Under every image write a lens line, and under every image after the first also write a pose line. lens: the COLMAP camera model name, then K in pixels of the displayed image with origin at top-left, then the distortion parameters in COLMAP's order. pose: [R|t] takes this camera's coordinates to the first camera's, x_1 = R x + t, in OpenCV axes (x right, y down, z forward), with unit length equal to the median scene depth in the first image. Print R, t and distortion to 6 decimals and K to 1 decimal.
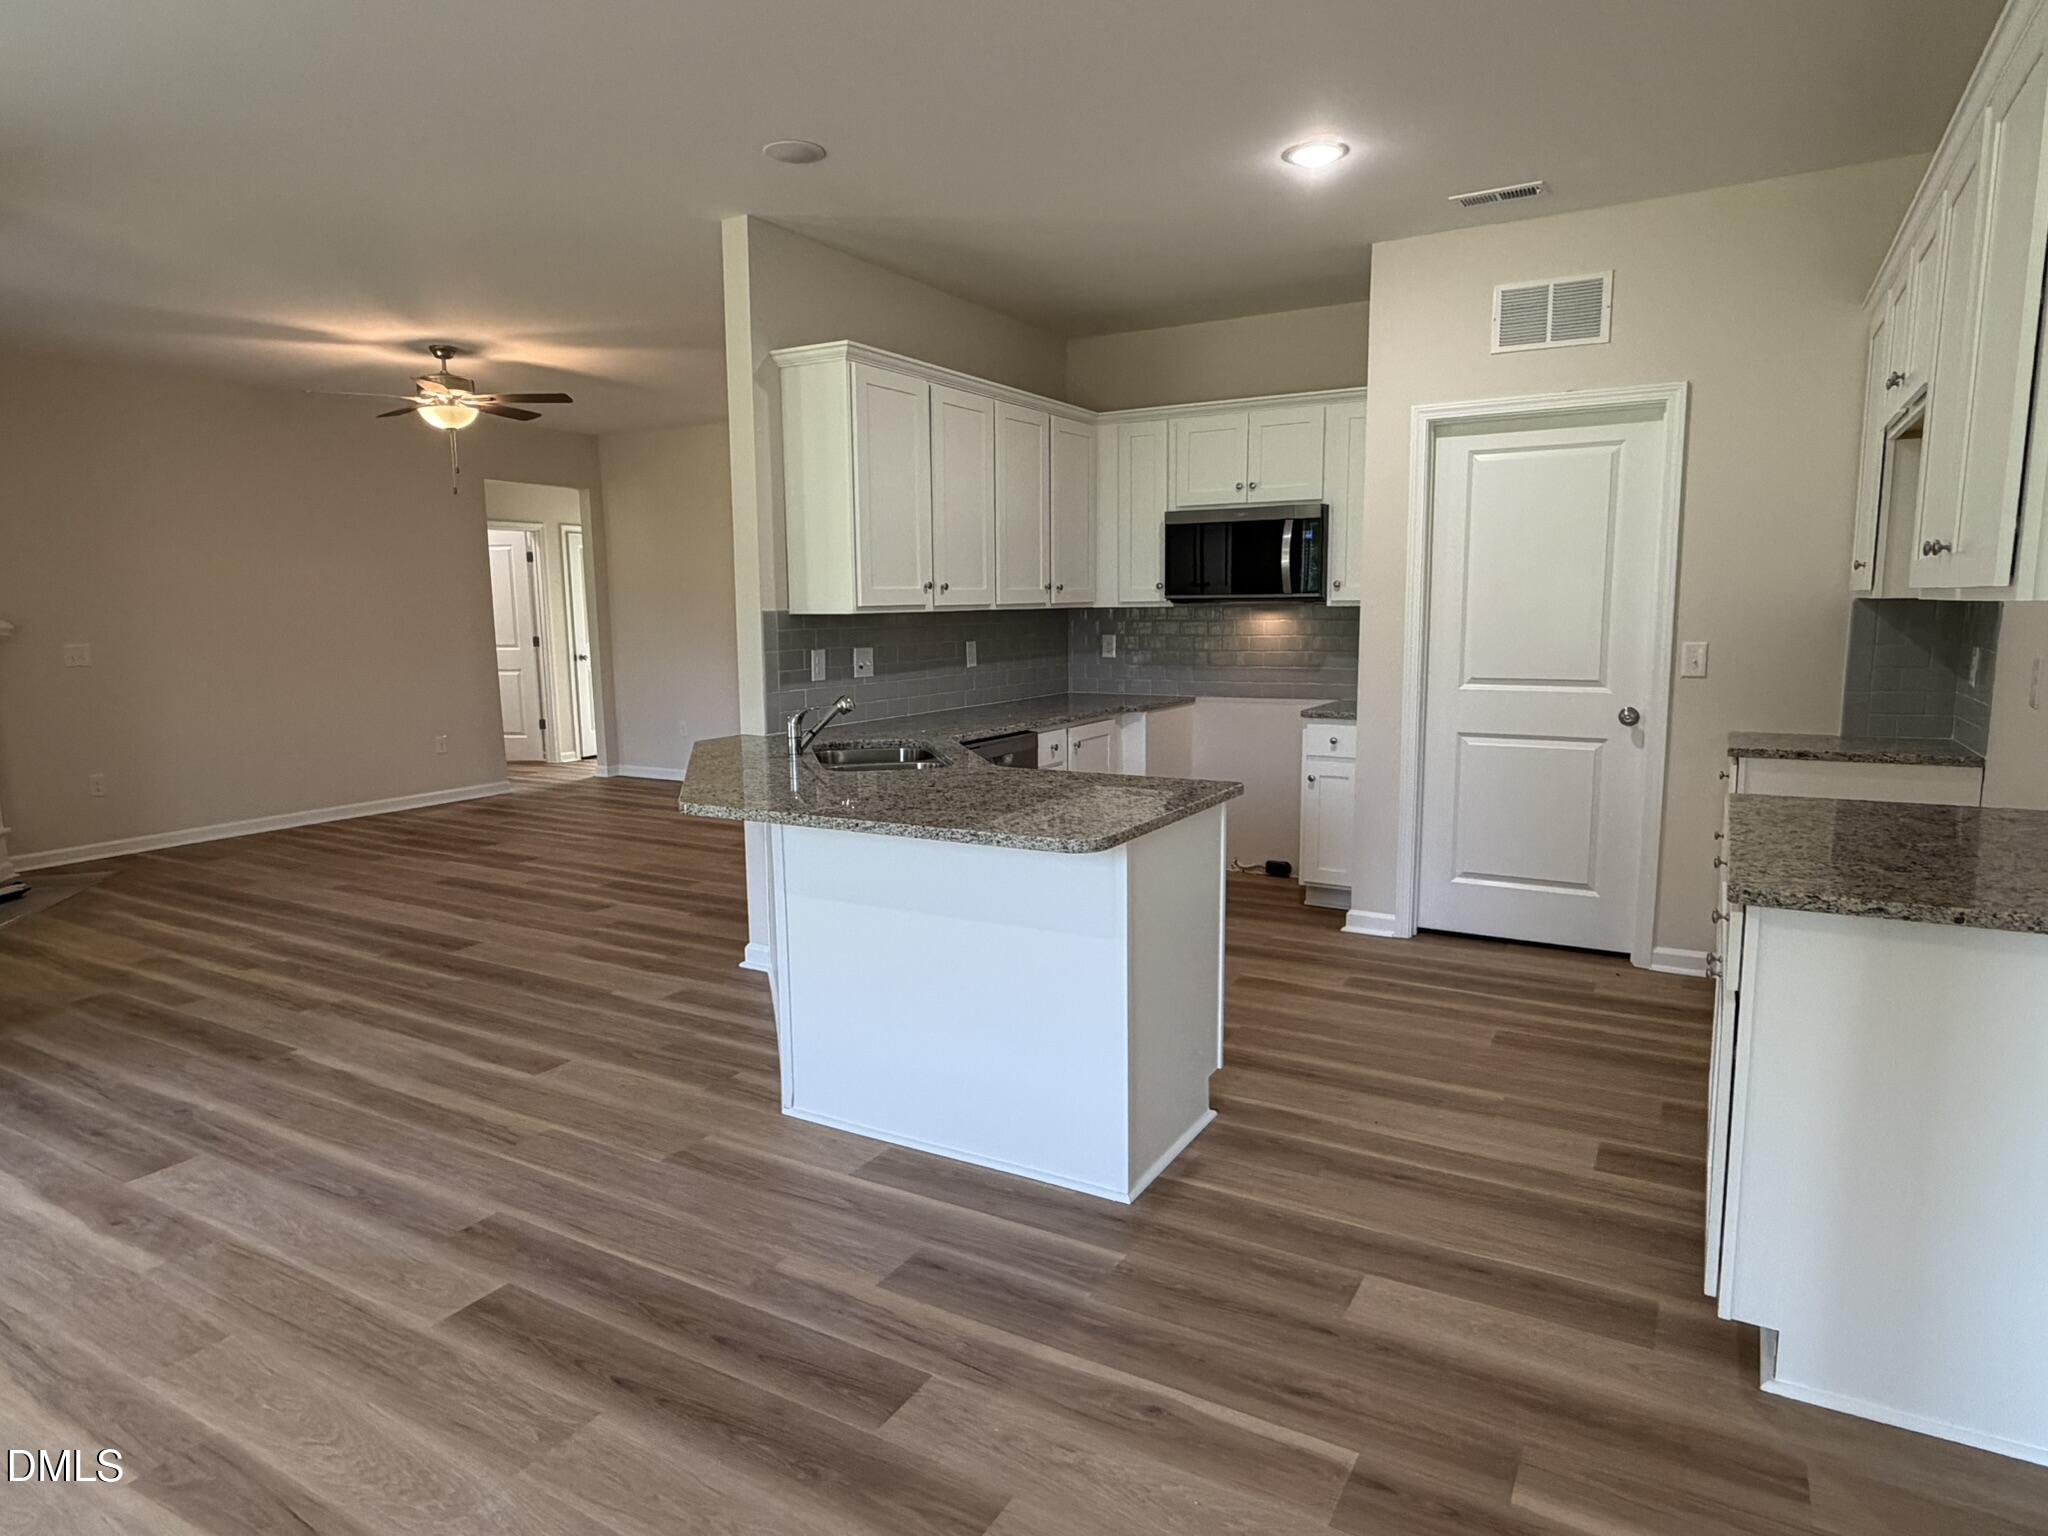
lens RADIAL K [[1179.3, 0, 1026.4], [0, 1179.3, 770.0], [0, 0, 1]] dist [-0.003281, -0.000346]
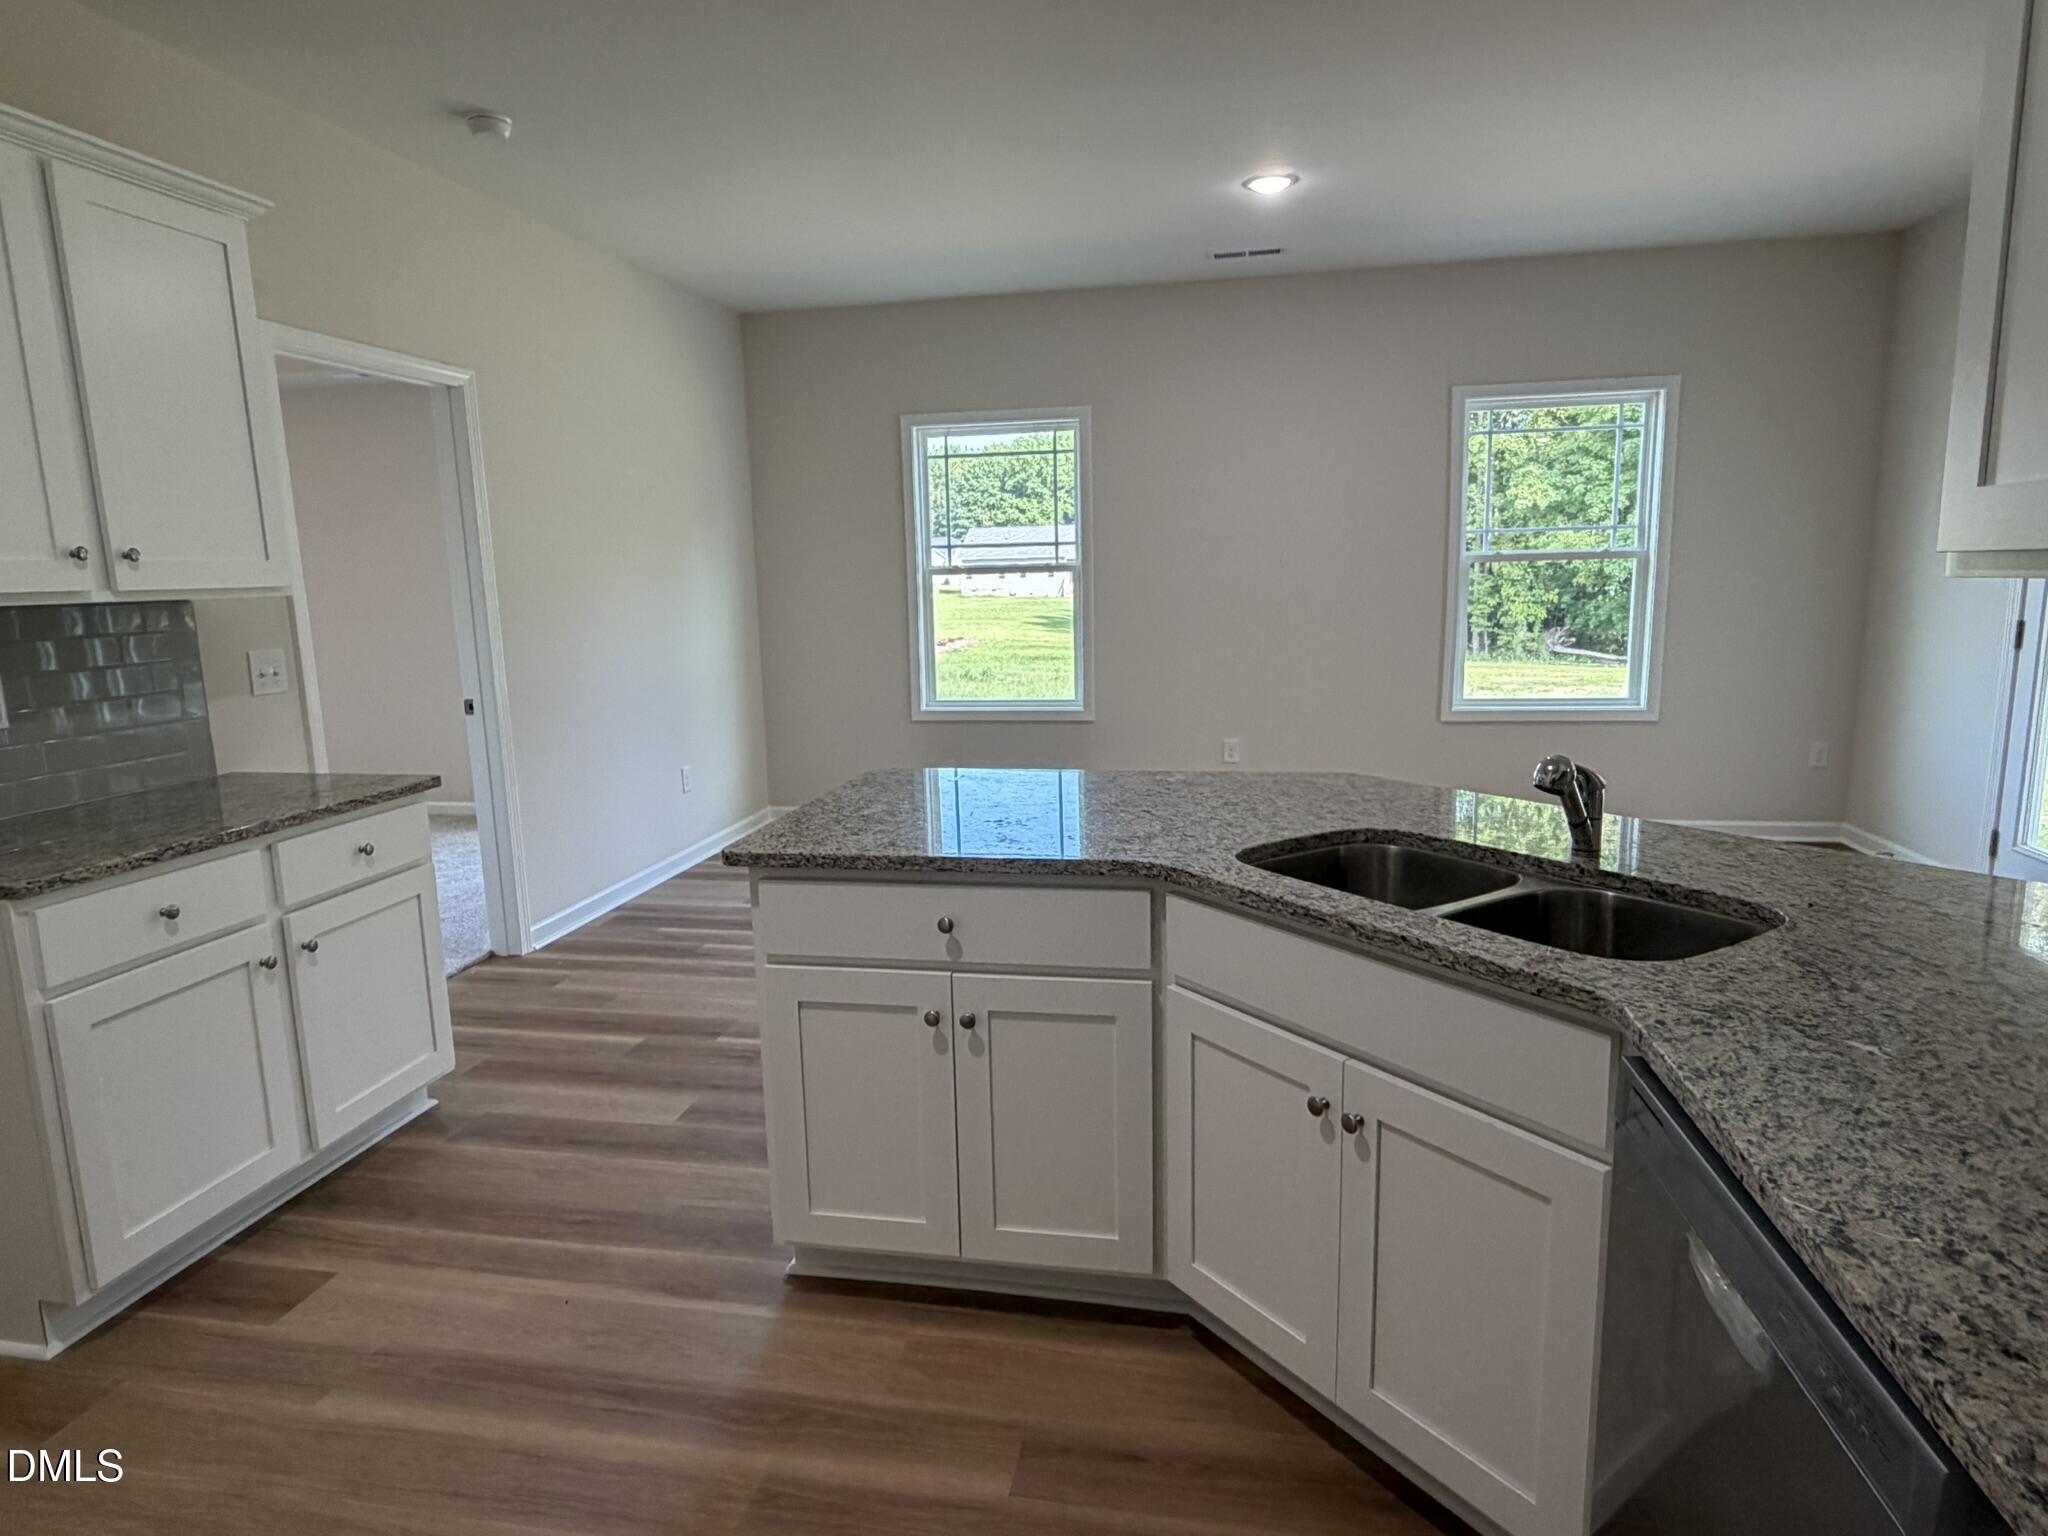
lens RADIAL K [[1179.3, 0, 1030.2], [0, 1179.3, 773.6], [0, 0, 1]] dist [-0.003281, -0.000346]
pose [[-0.940622, 0.084597, -0.328746, 0.223953], [-0.017997, 0.954659, 0.297158, -0.223386], [0.338979, 0.285430, -0.896450, 1.558581]]
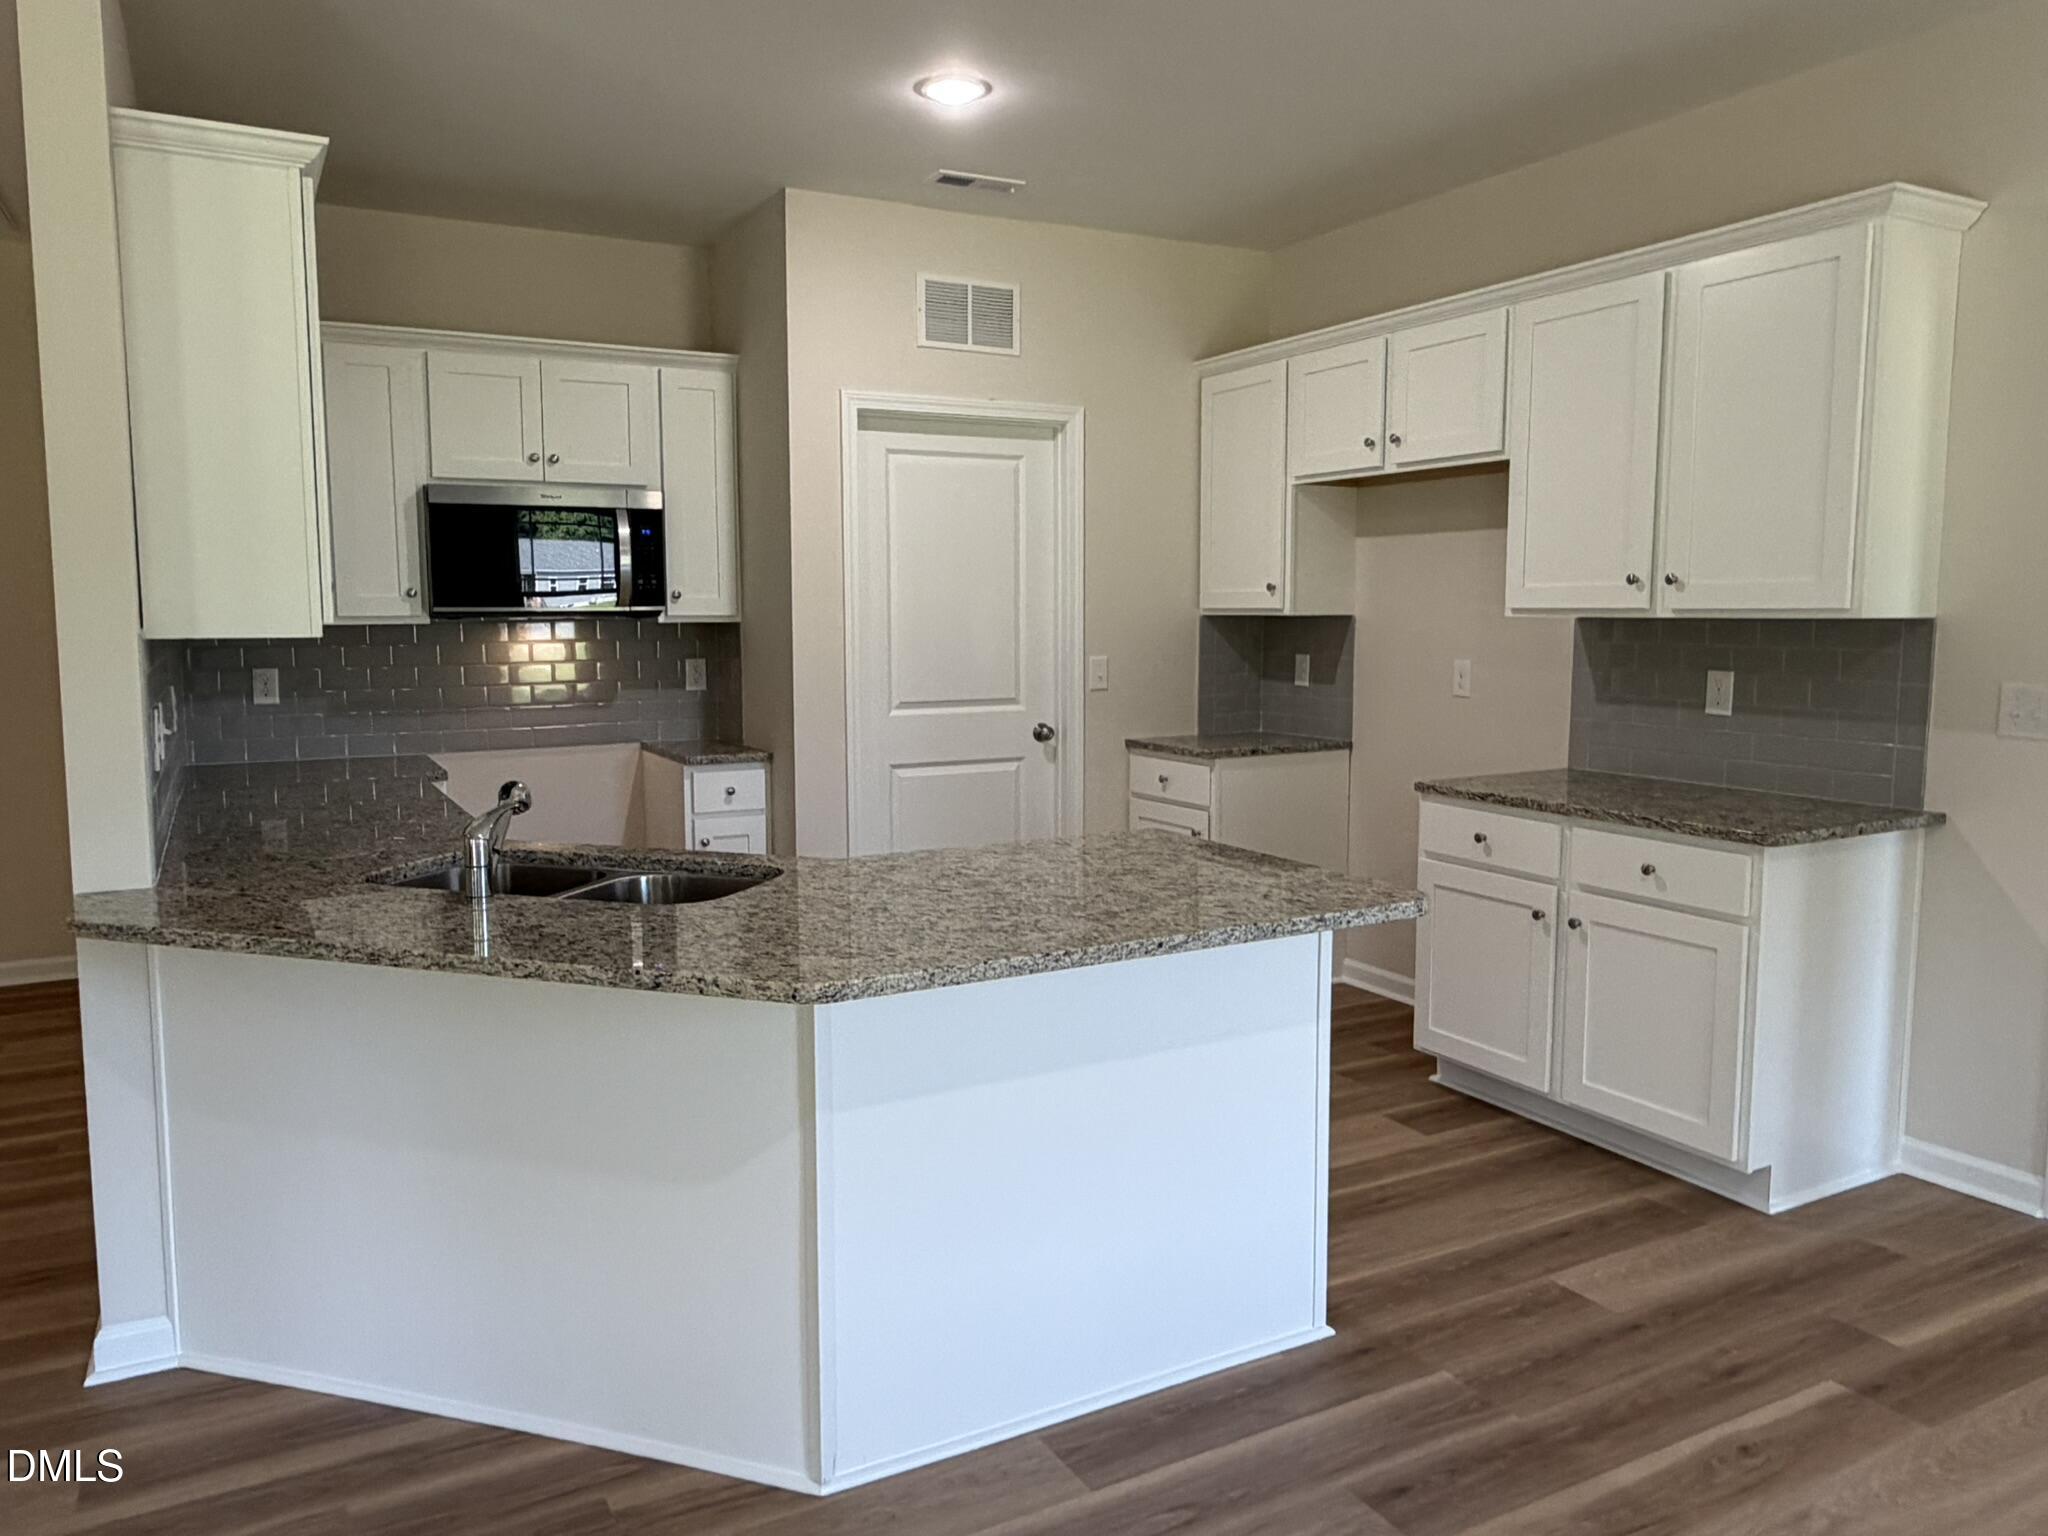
lens RADIAL K [[1429.2, 0, 1008.3], [0, 1429.2, 763.9], [0, 0, 1]] dist [-0.004016, 0.006535]
pose [[0.531598, -0.083959, 0.842825, -0.696931], [0.117110, 0.992803, 0.025034, -0.069929], [-0.838862, 0.085395, 0.537605, 0.500807]]
